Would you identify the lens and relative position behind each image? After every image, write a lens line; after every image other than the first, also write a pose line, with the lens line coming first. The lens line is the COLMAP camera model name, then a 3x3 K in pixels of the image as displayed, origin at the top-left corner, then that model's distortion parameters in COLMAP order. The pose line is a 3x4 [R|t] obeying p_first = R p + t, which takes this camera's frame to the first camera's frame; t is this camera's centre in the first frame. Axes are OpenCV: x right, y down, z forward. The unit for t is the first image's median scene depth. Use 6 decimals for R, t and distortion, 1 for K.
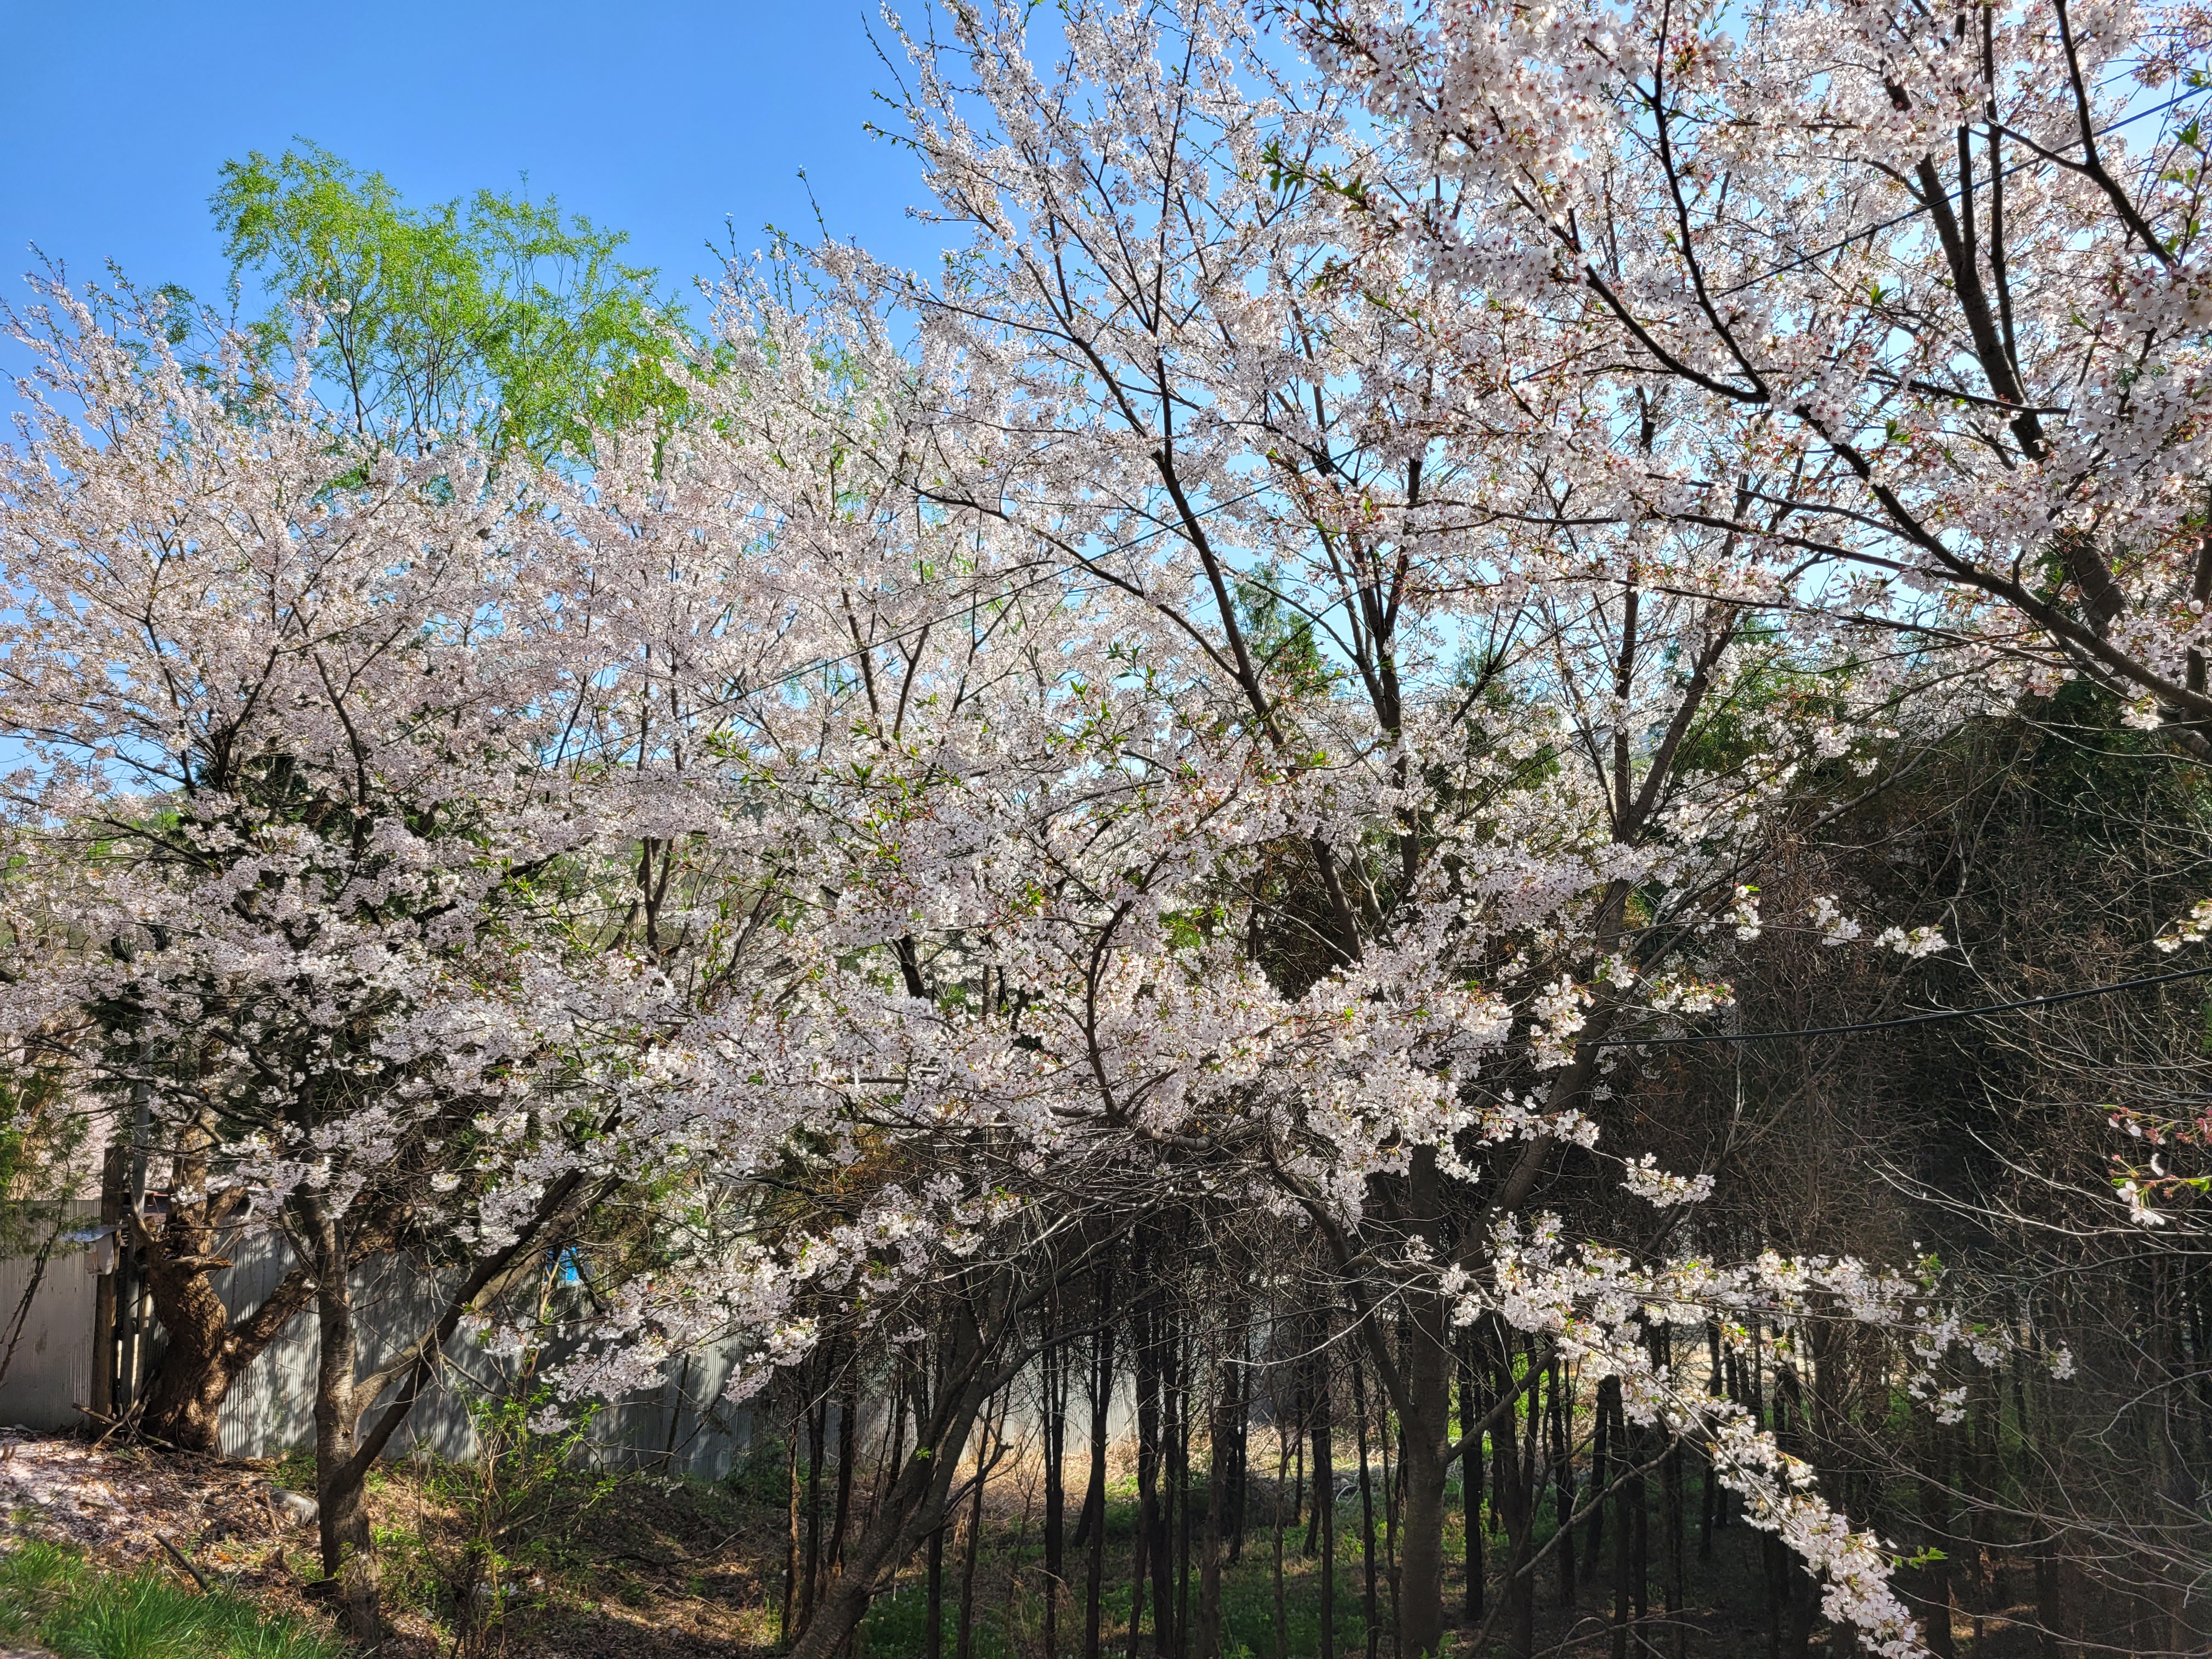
lens RADIAL K [[1636.6, 0, 1106.0], [0, 1636.6, 829.5], [0, 0, 1]] dist [0.011054, -0.005276]
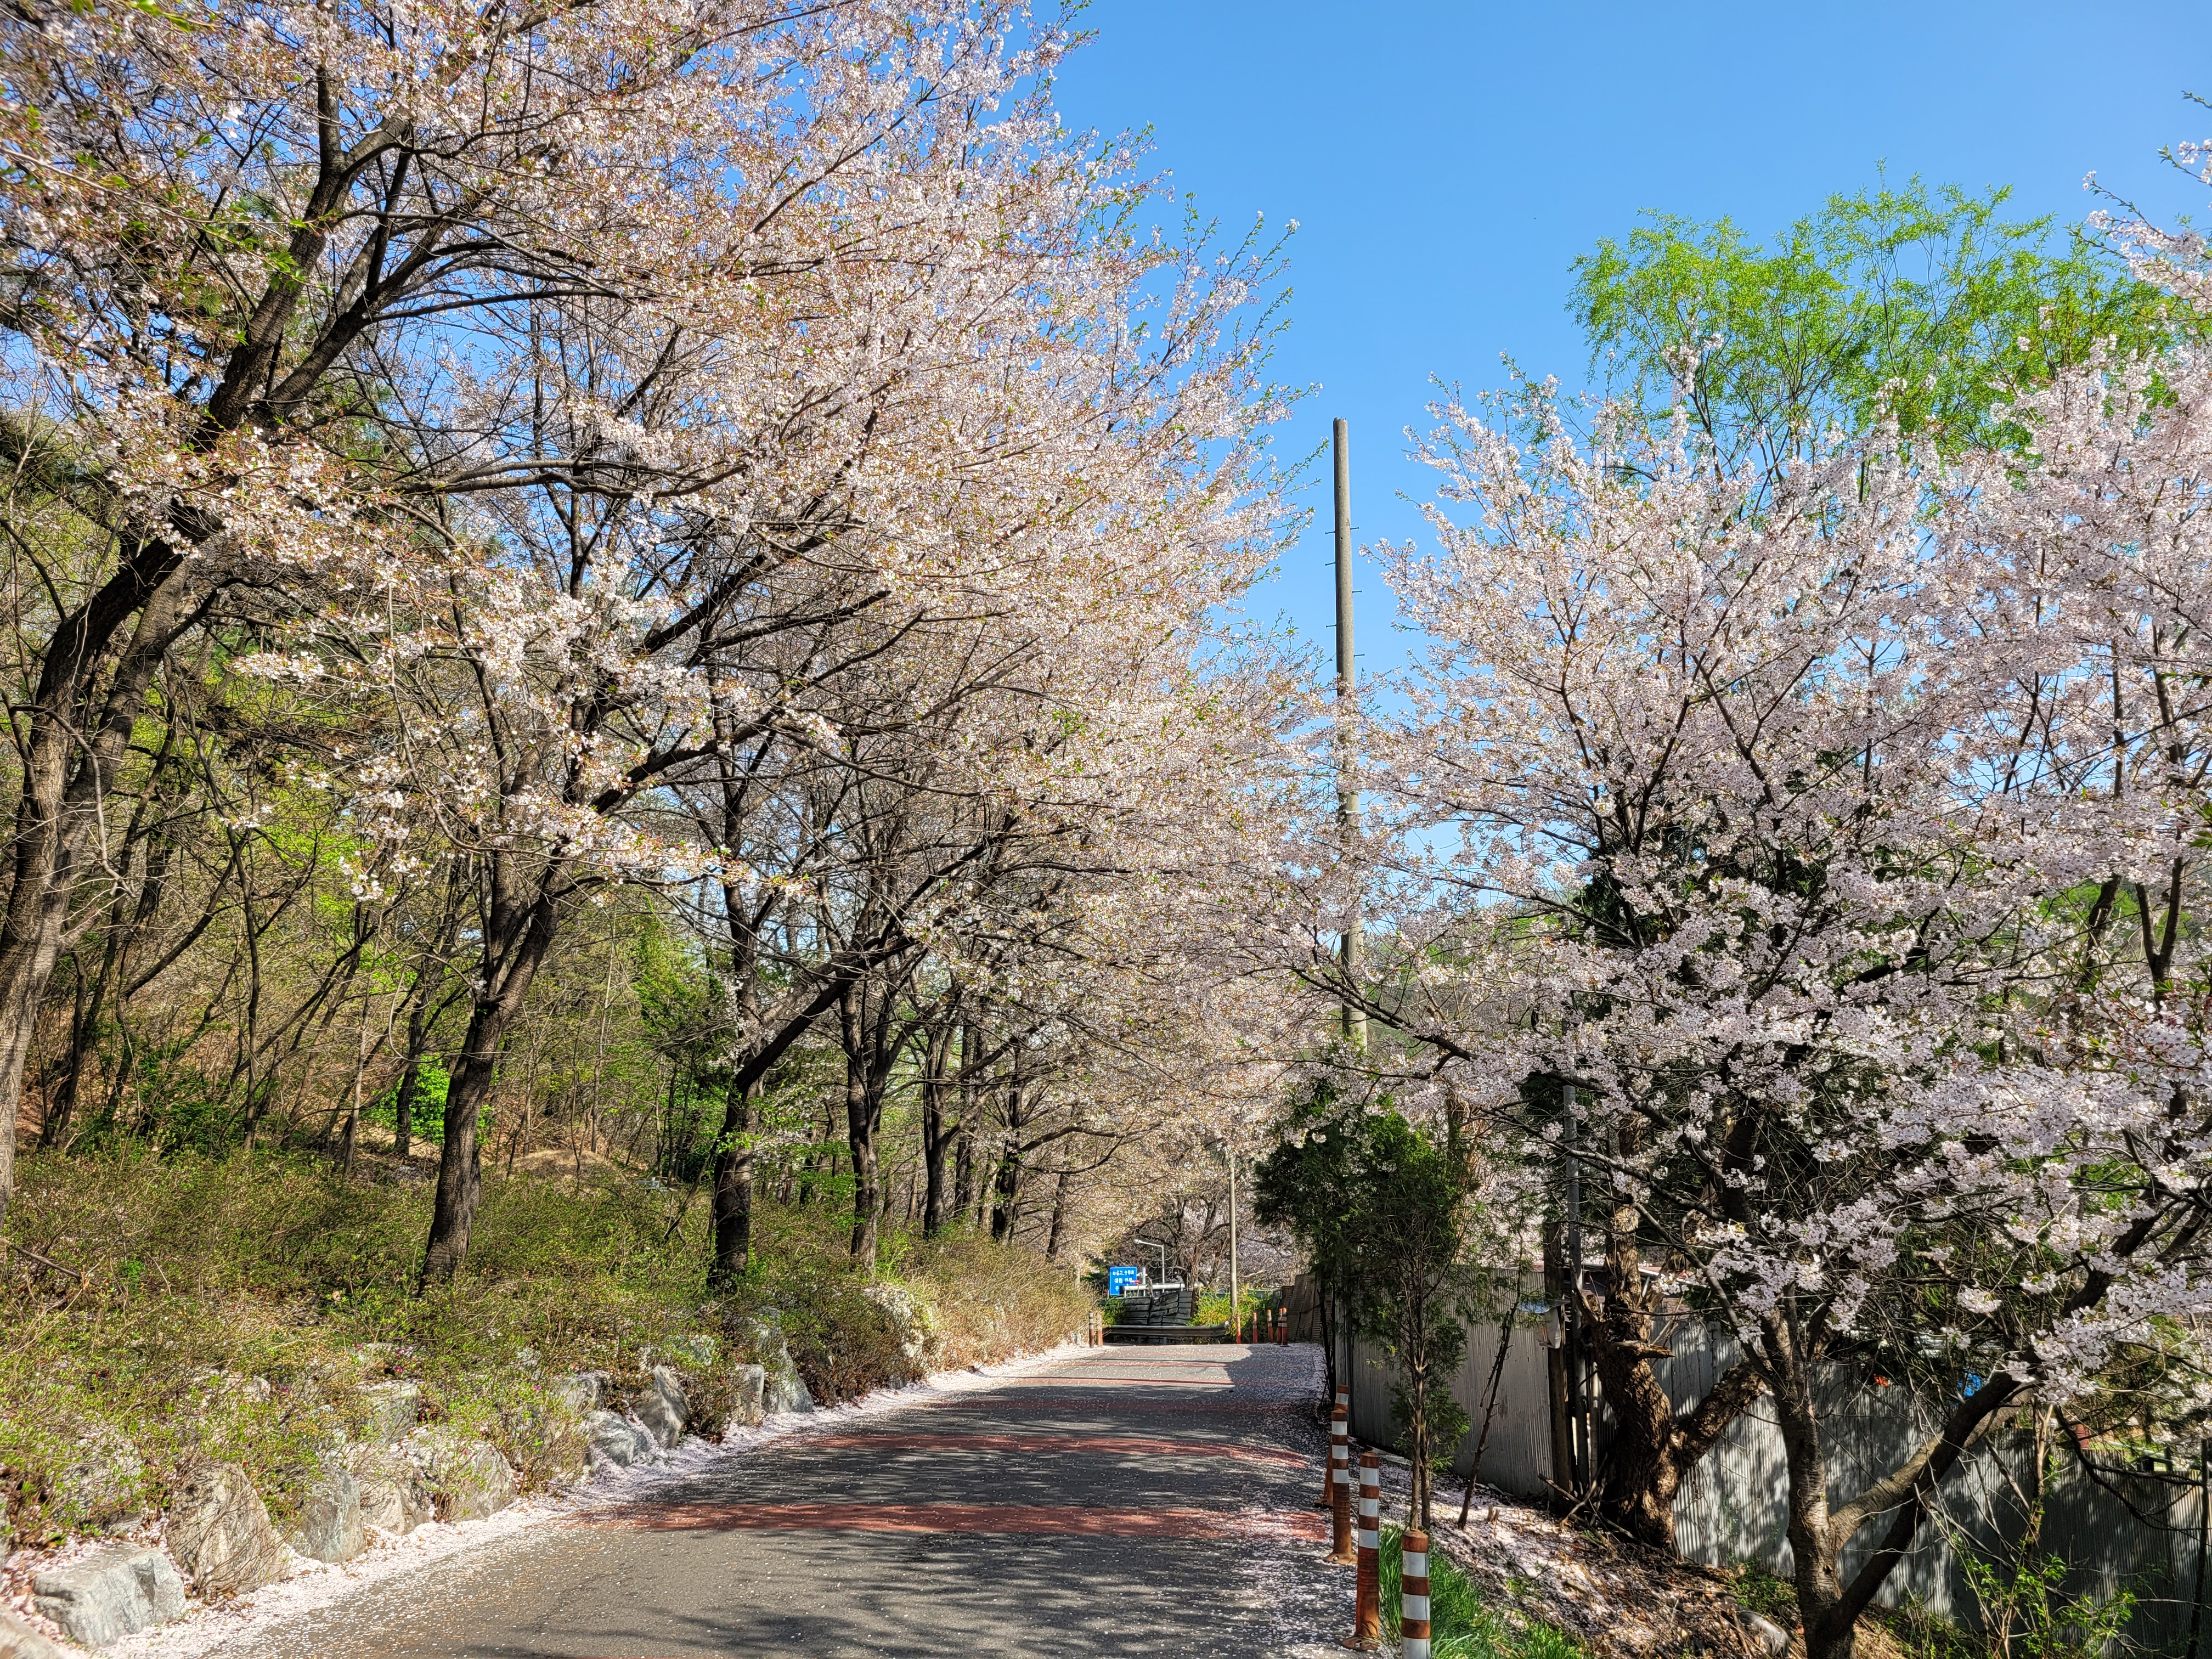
lens RADIAL K [[1636.6, 0, 1106.0], [0, 1636.6, 829.5], [0, 0, 1]] dist [0.011054, -0.005276]
pose [[0.717443, -0.094377, -0.690195, -0.085643], [0.056110, 0.995390, -0.077784, 0.015277], [0.694354, 0.017079, 0.719431, 0.077001]]
